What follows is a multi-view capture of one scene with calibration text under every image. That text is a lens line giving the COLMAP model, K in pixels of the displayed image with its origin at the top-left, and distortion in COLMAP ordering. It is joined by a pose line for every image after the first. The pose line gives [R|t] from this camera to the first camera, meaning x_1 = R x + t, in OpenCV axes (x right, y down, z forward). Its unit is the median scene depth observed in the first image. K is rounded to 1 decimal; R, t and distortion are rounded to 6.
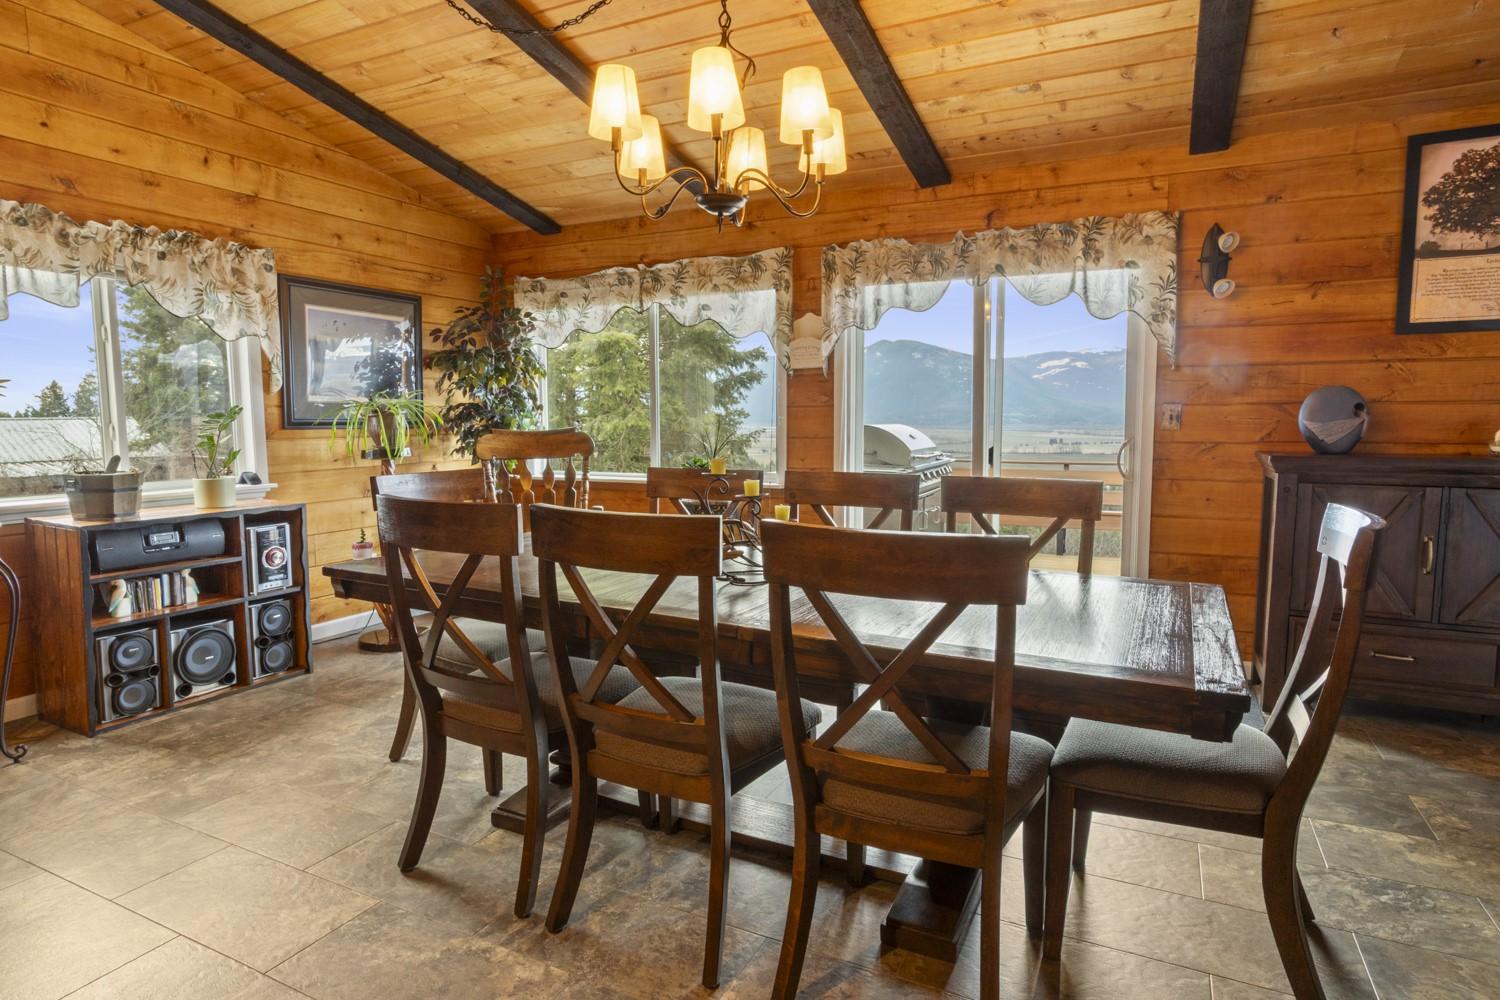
lens RADIAL K [[826.7, 0, 746.3], [0, 826.7, 499.0], [0, 0, 1]] dist [-0.031096, 0.016896]
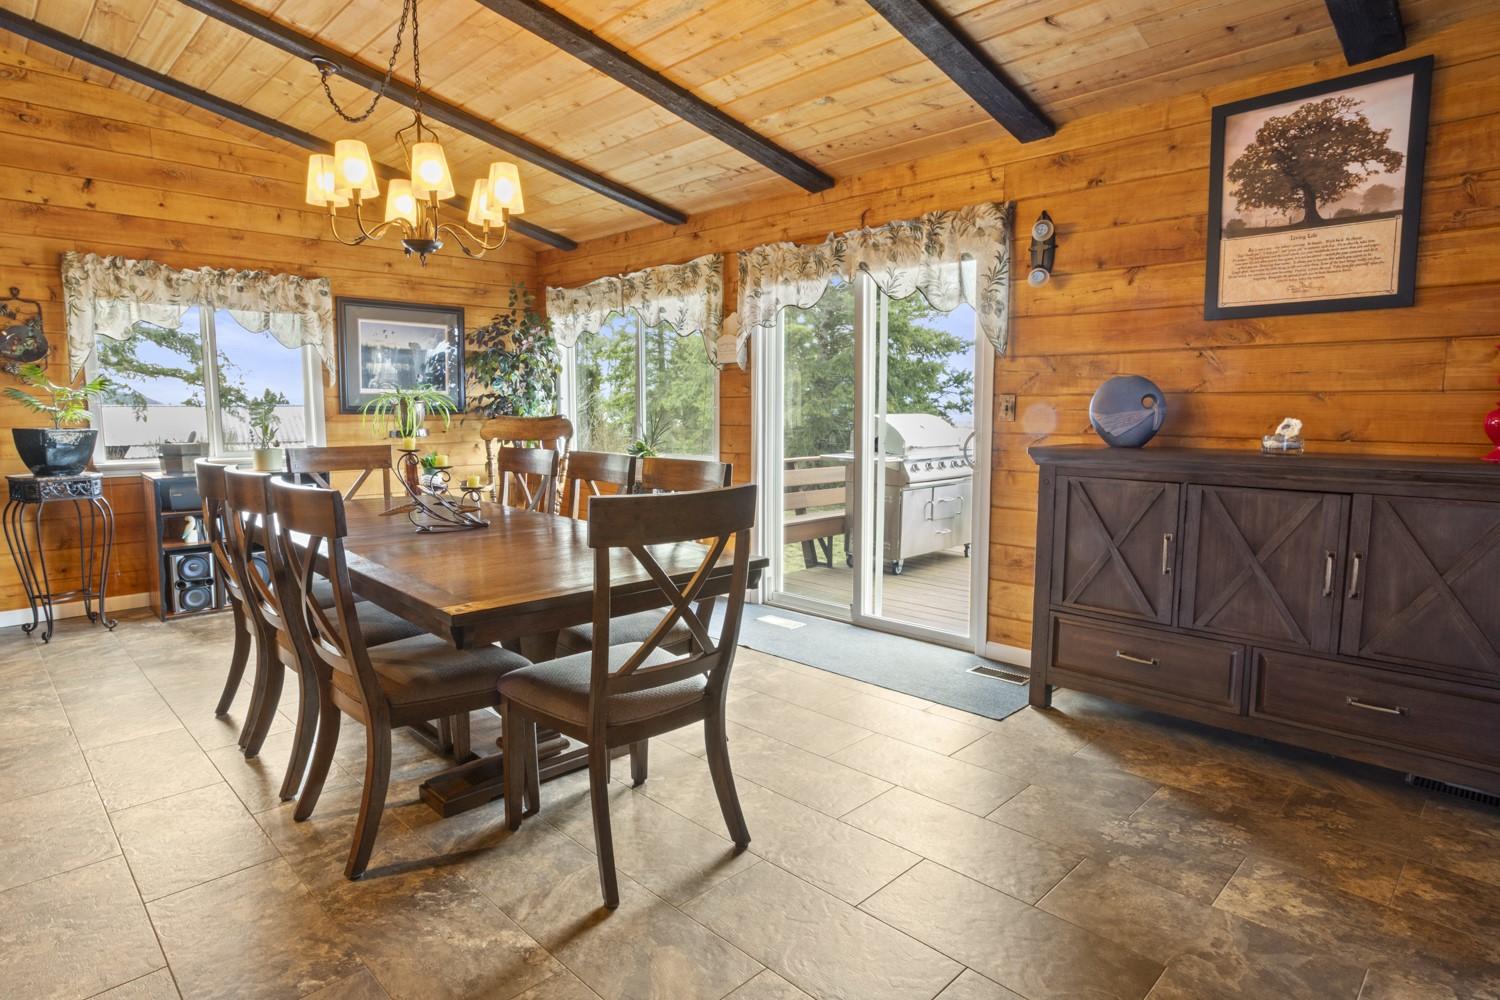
lens RADIAL K [[826.7, 0, 752.9], [0, 826.7, 501.1], [0, 0, 1]] dist [-0.031096, 0.016896]
pose [[0.946885, 0.041354, -0.318904, 0.574635], [-0.036536, 0.999110, 0.021079, 0.003258], [0.319492, -0.008308, 0.947553, -0.050694]]
